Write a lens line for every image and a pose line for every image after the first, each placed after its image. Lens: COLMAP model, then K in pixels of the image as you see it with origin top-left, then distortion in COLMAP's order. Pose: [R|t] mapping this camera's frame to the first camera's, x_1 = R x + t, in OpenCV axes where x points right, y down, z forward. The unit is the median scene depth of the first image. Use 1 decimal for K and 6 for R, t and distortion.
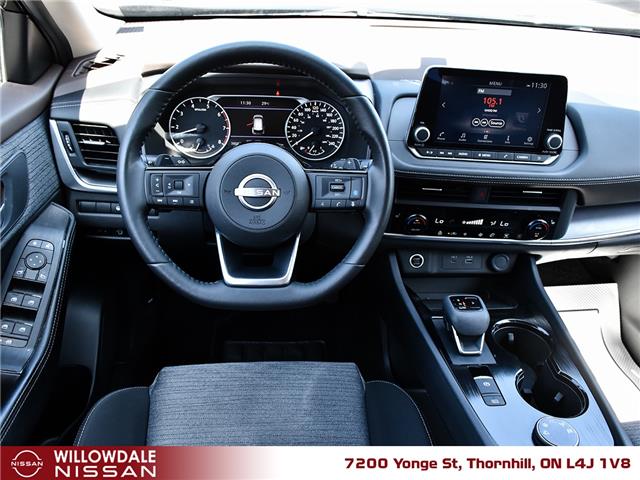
lens RADIAL K [[556.1, 0, 322.1], [0, 556.1, 239.1], [0, 0, 1]] dist [-0.003688, 0.000333]
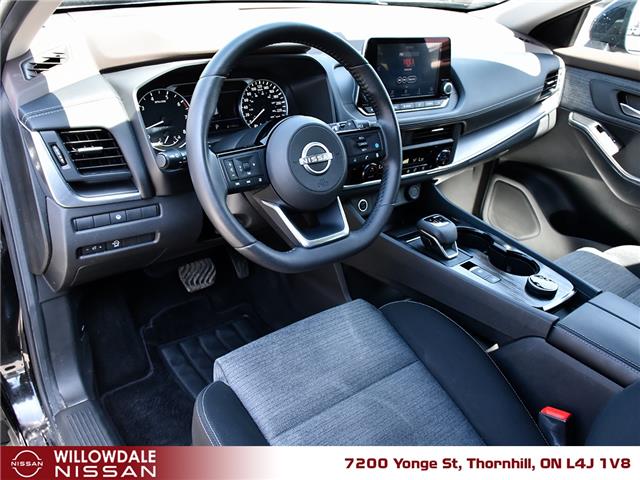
lens RADIAL K [[556.1, 0, 321.2], [0, 556.1, 238.0], [0, 0, 1]] dist [-0.003688, 0.000333]
pose [[0.828043, -0.253821, 0.499920, -0.531276], [0.243785, 0.965951, 0.086643, -0.018423], [-0.504890, 0.050129, 0.861727, 0.033610]]
